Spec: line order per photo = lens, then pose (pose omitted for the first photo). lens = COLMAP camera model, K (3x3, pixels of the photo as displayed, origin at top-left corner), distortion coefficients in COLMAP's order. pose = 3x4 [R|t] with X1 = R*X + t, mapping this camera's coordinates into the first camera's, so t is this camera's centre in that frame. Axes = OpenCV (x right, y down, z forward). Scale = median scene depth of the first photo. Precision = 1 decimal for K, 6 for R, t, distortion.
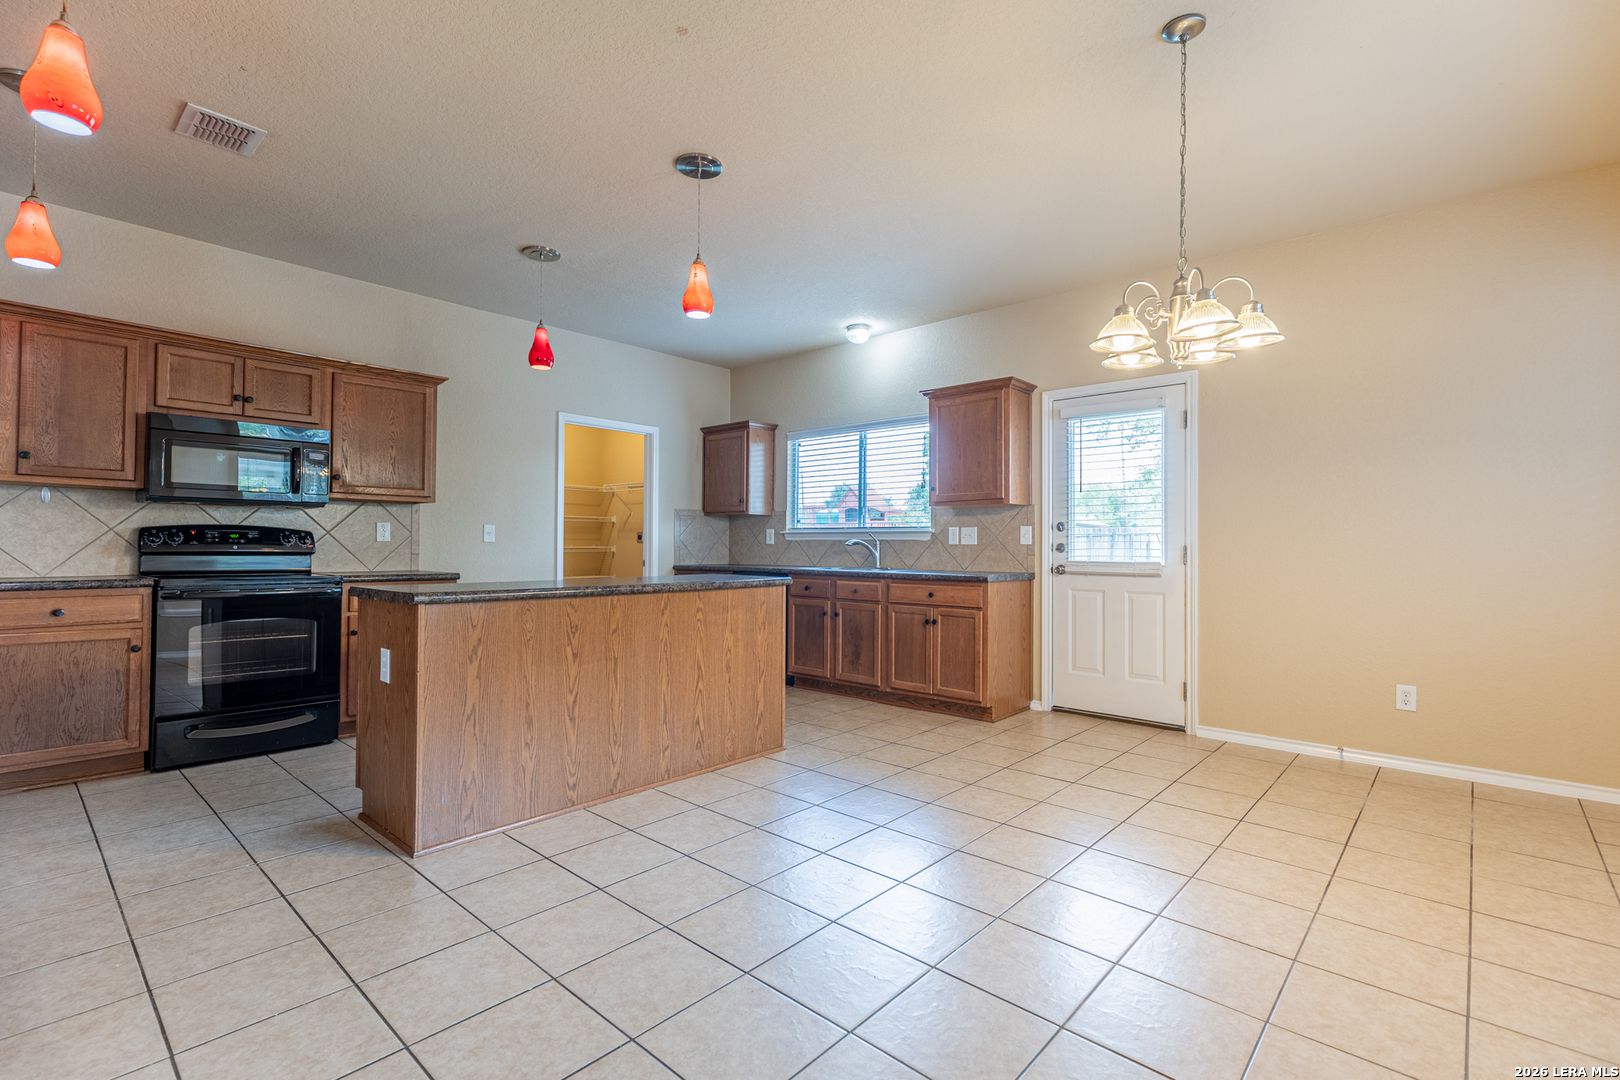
lens RADIAL K [[728.2, 0, 813.6], [0, 728.2, 535.2], [0, 0, 1]] dist [0.006424, -0.000584]
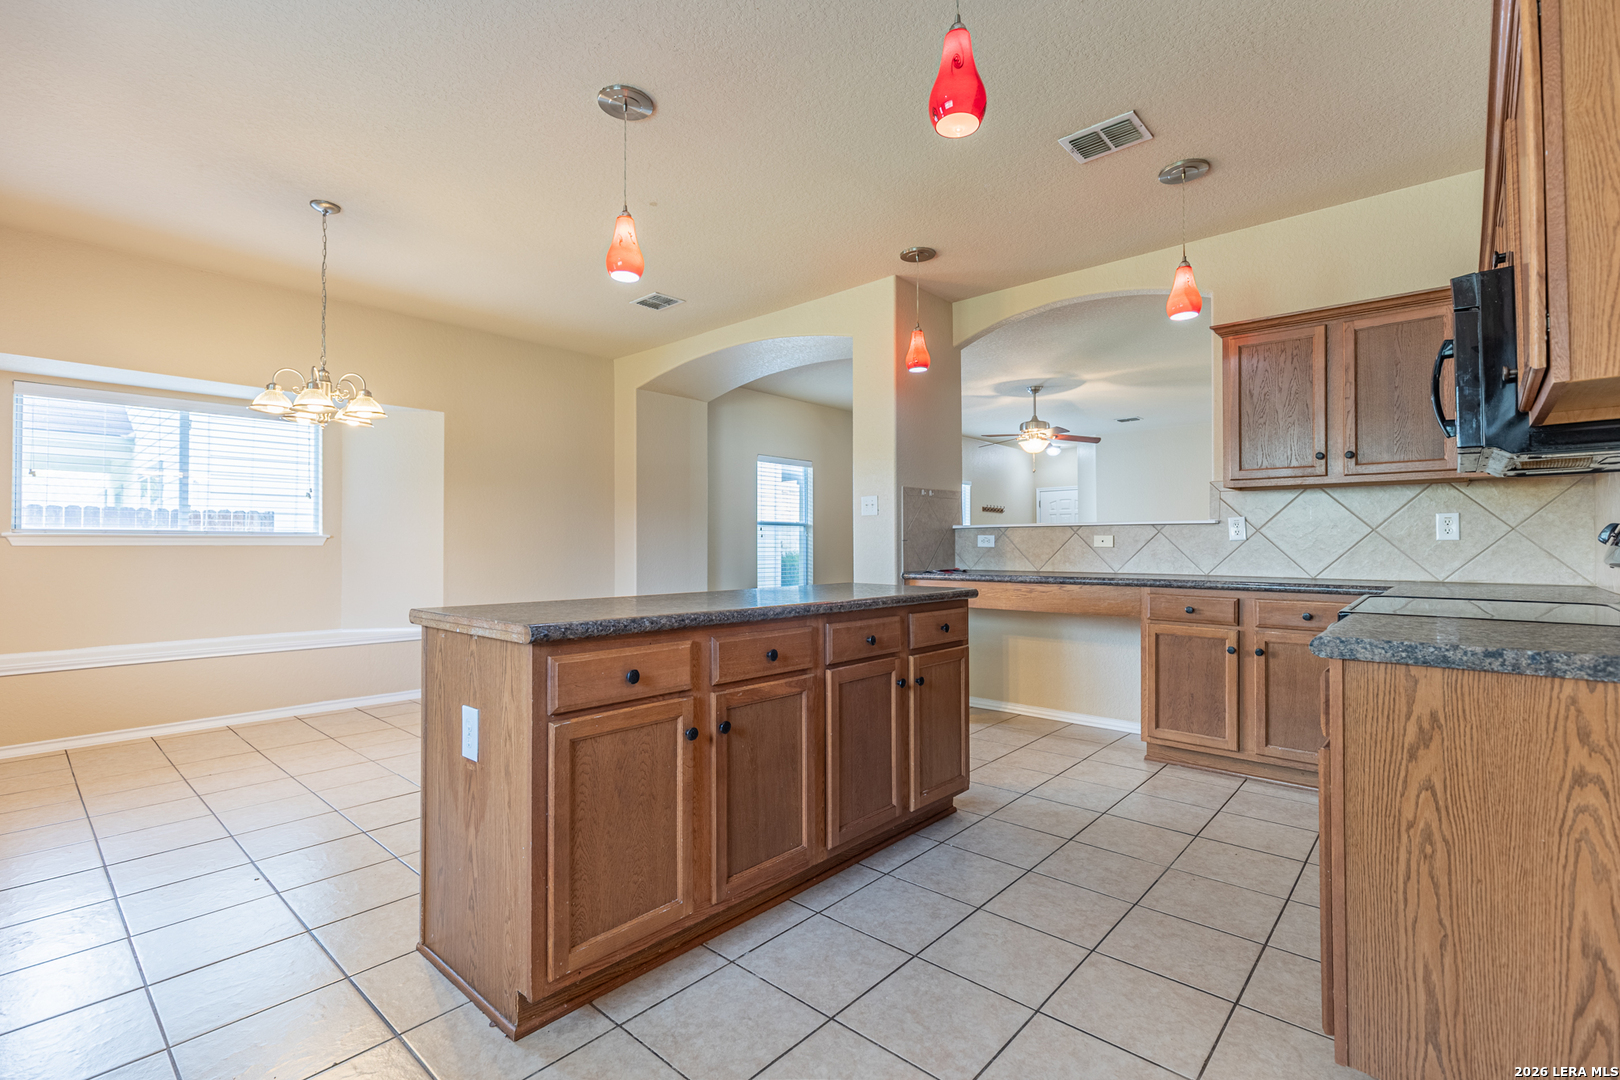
lens RADIAL K [[725.4, 0, 815.8], [0, 725.4, 534.7], [0, 0, 1]] dist [0.005794, -0.001224]
pose [[-0.999982, -0.004220, -0.004179, -0.267328], [-0.004089, 0.999514, -0.030919, 0.018388], [0.004308, -0.030901, -0.999513, 1.301410]]
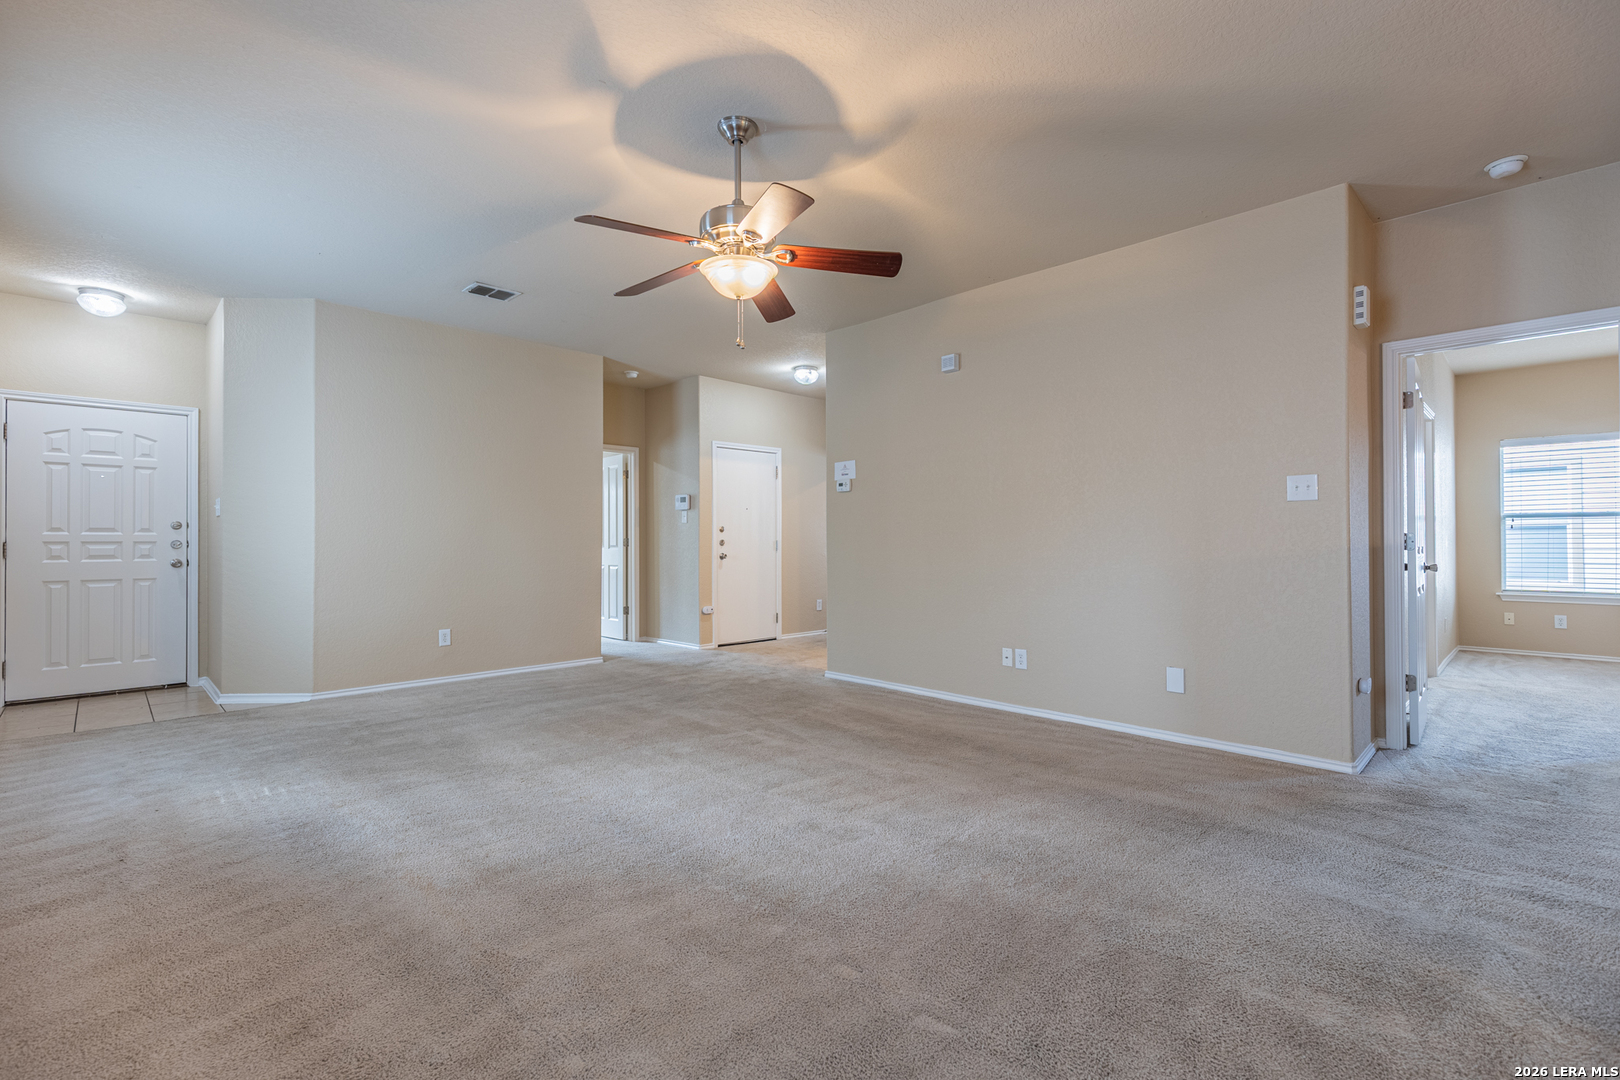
lens RADIAL K [[728.2, 0, 813.6], [0, 728.2, 535.2], [0, 0, 1]] dist [0.006424, -0.000584]
pose [[-0.058712, -0.016537, -0.998138, -0.147770], [0.014748, 0.999739, -0.017432, -0.002817], [0.998166, -0.015744, -0.058453, -0.280608]]
